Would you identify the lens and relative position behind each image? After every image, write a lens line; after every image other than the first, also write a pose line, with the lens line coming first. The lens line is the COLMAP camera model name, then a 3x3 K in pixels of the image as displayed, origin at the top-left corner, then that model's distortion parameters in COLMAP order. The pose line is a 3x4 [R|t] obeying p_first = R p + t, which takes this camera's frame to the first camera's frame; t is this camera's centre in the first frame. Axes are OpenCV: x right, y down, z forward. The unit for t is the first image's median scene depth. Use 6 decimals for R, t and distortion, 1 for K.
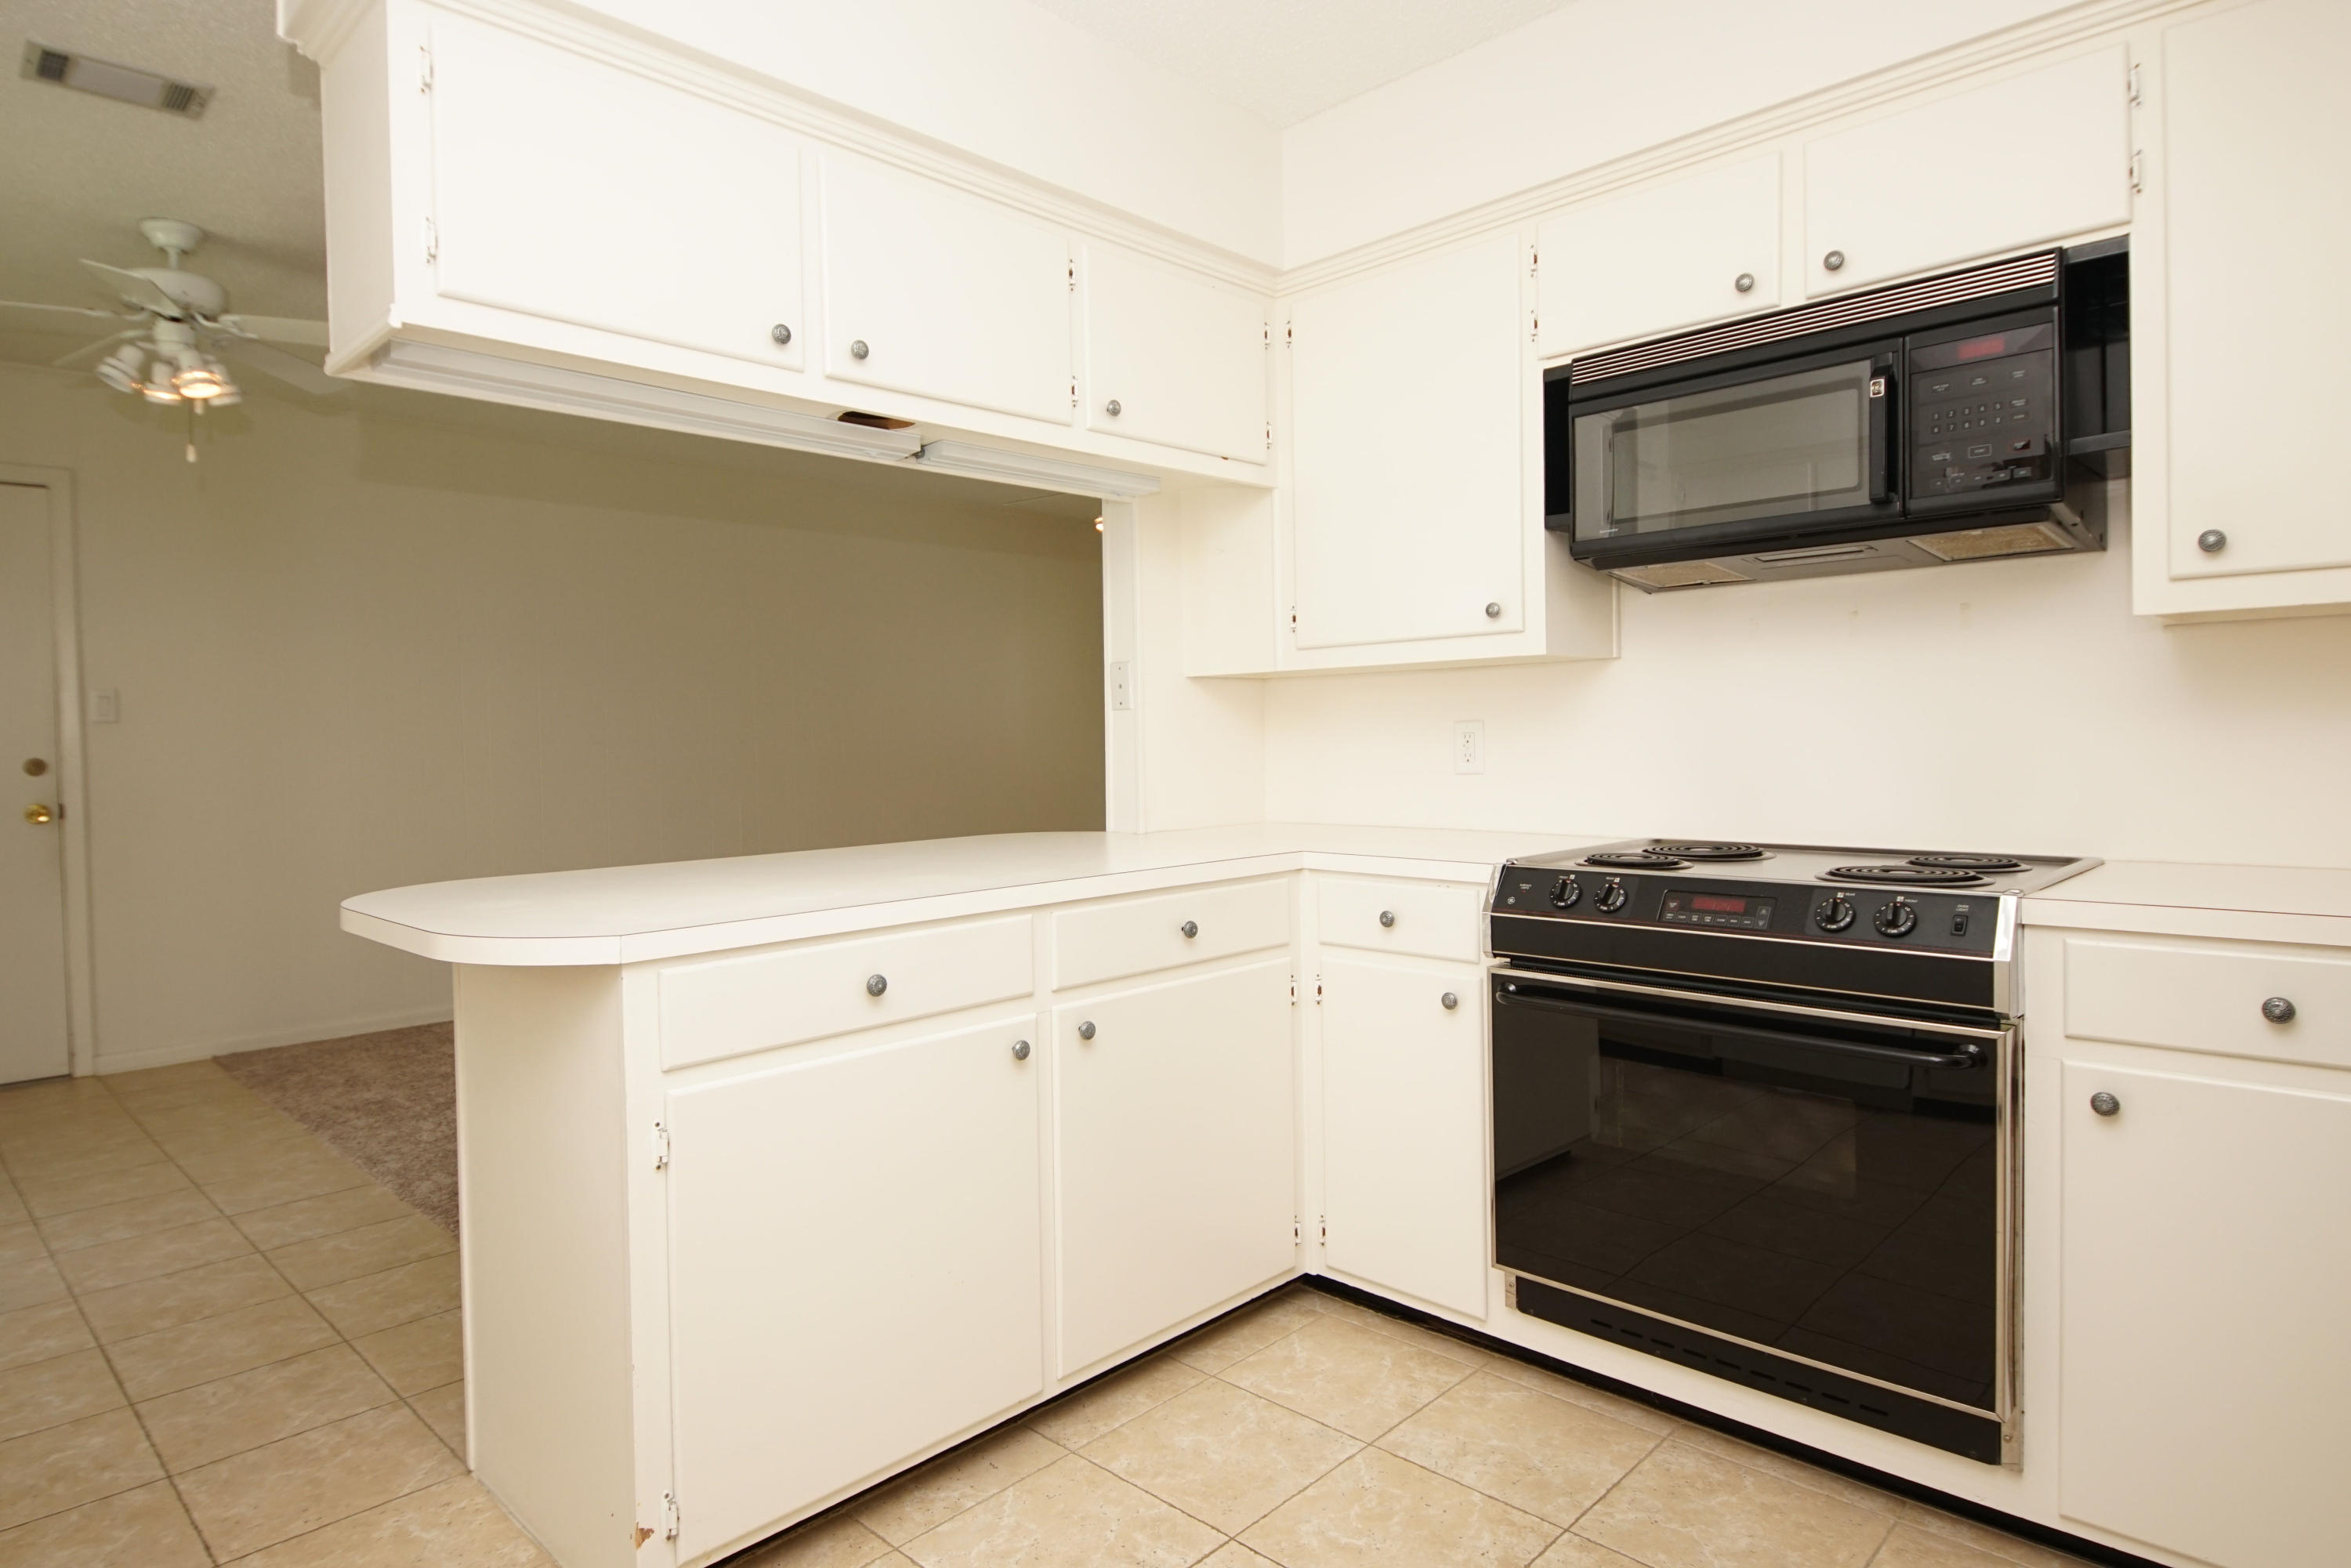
lens RADIAL K [[1308.2, 0, 1157.8], [0, 1308.2, 773.4], [0, 0, 1]] dist [0.031706, -0.034816]
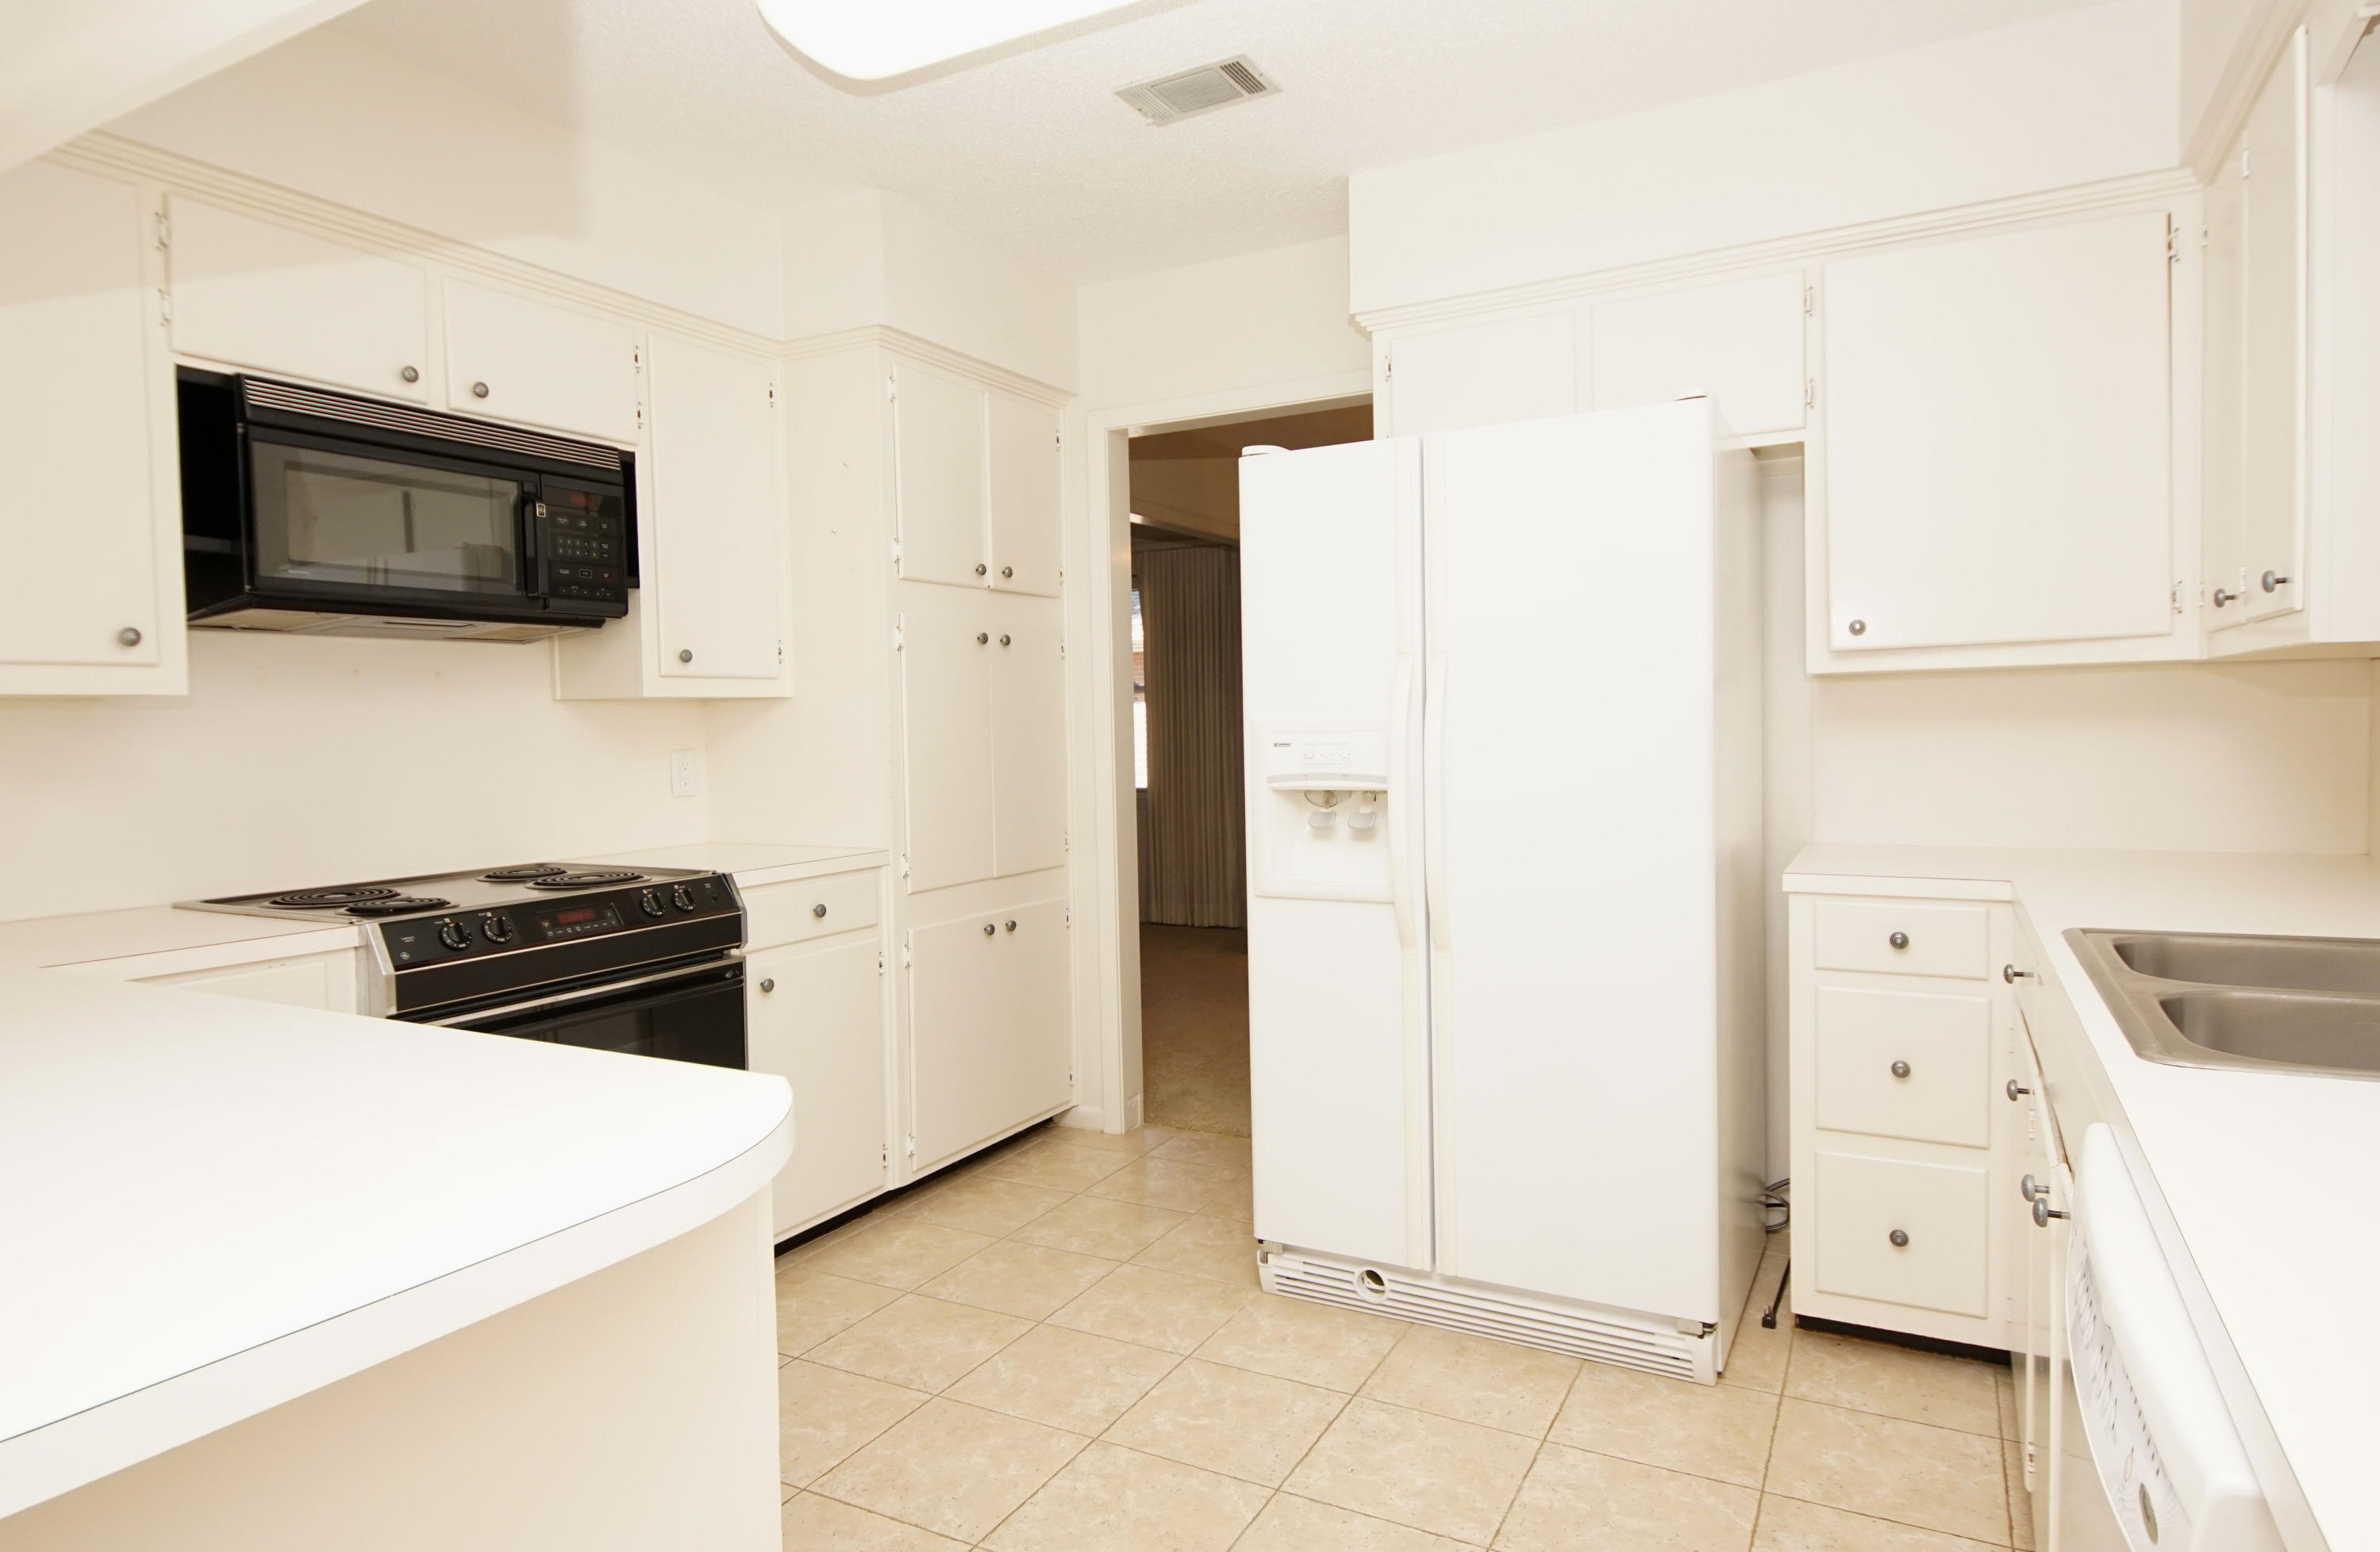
lens RADIAL K [[1347.8, 0, 1177.6], [0, 1347.8, 783.6], [0, 0, 1]] dist [0.001005, -0.000347]
pose [[-0.272589, -0.021167, 0.961898, -0.851592], [0.053212, 0.997896, 0.037038, -0.036832], [-0.960658, 0.061281, -0.270889, 0.725190]]
